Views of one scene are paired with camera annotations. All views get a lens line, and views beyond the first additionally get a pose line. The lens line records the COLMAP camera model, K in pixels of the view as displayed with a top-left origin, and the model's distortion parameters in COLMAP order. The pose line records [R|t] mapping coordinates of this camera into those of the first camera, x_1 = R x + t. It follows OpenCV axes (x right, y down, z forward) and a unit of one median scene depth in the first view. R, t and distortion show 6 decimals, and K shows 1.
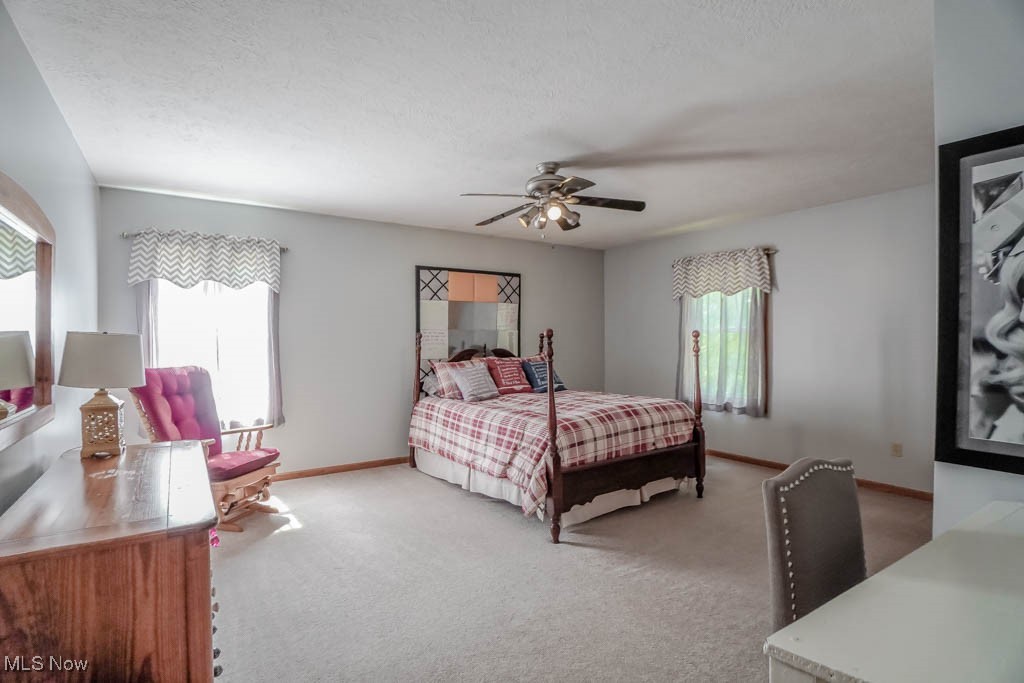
lens RADIAL K [[508.8, 0, 512.8], [0, 508.8, 343.3], [0, 0, 1]] dist [-0.034833, 0.005825]
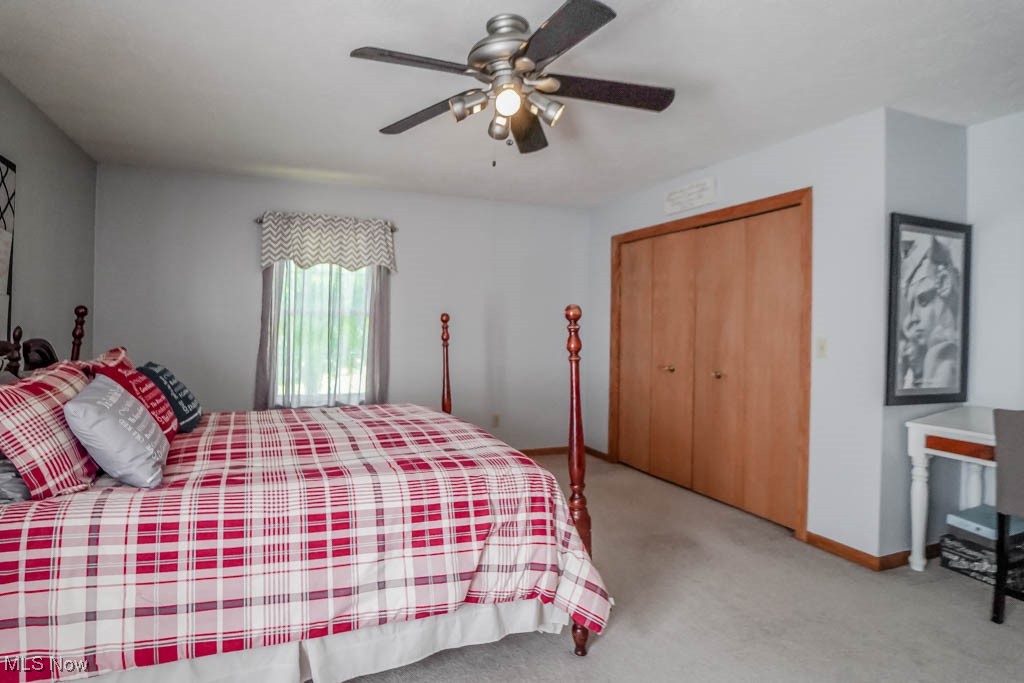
lens RADIAL K [[491.9, 0, 512.2], [0, 491.9, 332.3], [0, 0, 1]] dist [-0.028854, 0.000156]
pose [[0.255880, -0.002228, 0.966706, -0.367947], [-0.010411, 0.999933, 0.005061, 0.000135], [-0.966653, -0.011359, 0.255840, 0.669549]]
